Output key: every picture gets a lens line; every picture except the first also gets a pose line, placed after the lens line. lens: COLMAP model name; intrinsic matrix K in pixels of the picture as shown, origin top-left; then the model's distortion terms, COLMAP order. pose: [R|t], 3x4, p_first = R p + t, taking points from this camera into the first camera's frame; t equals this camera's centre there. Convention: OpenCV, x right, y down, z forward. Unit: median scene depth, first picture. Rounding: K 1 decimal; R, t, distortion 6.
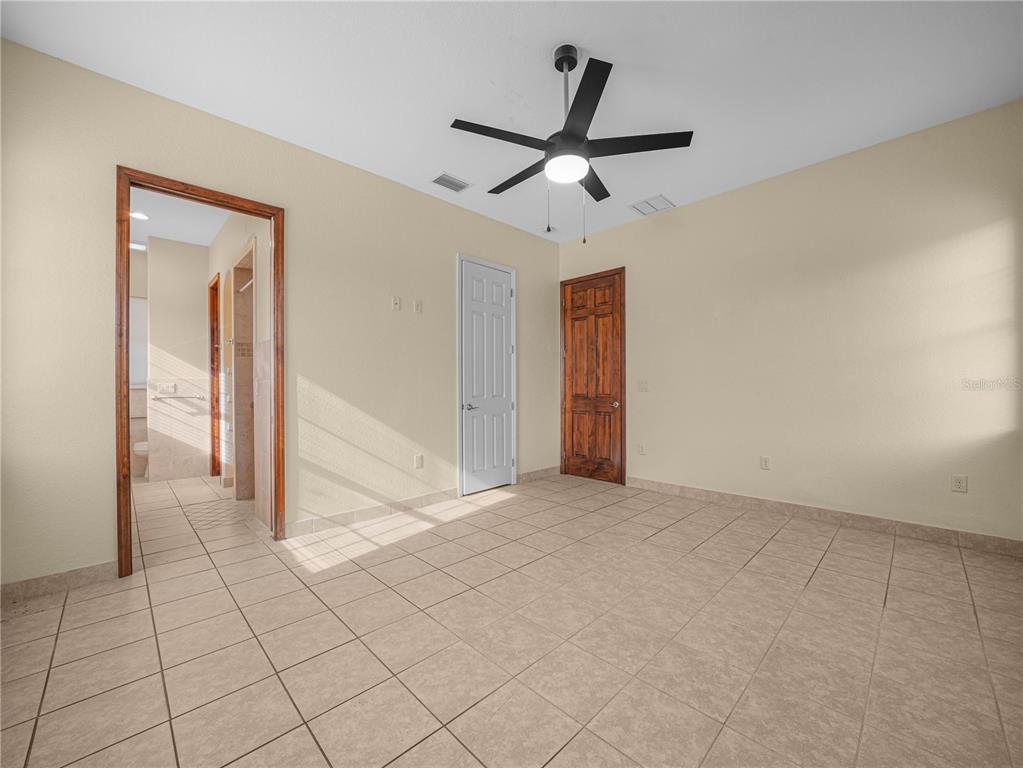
lens RADIAL K [[413.1, 0, 506.8], [0, 413.1, 387.4], [0, 0, 1]] dist [-0.001306, -0.003999]
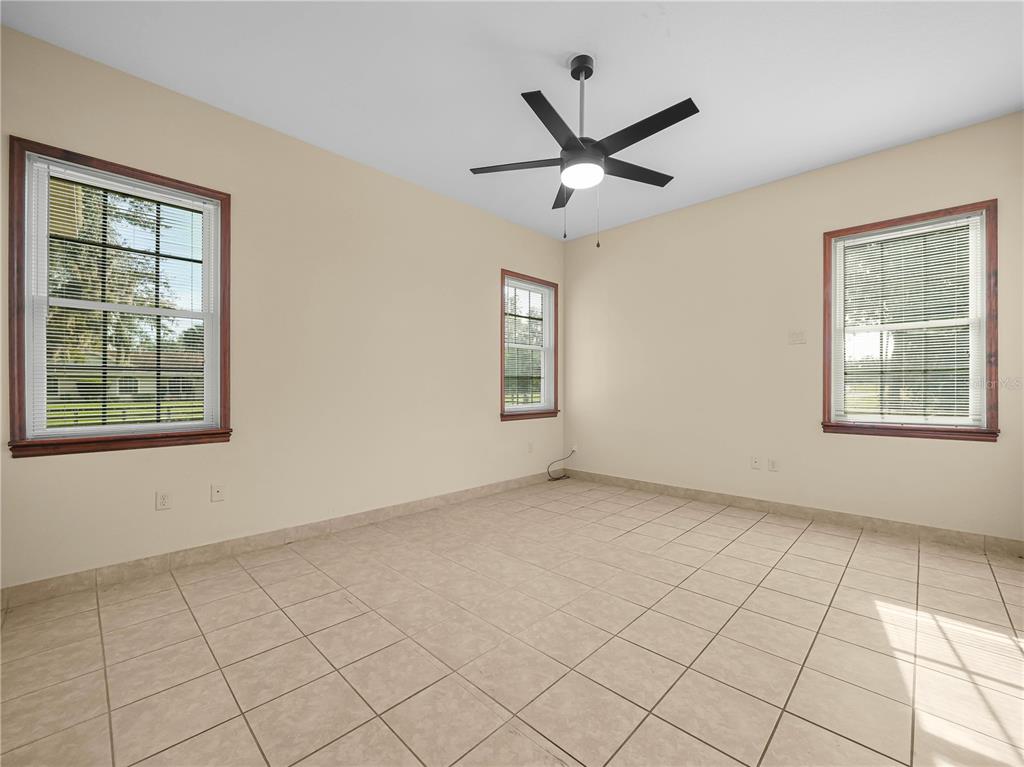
lens RADIAL K [[431.5, 0, 515.2], [0, 431.5, 387.4], [0, 0, 1]] dist [-0.000257, -0.000127]
pose [[-0.999191, 0.003514, -0.040072, 0.099684], [0.003363, 0.999987, 0.003819, -0.001332], [0.040085, 0.003681, -0.999189, 0.577734]]
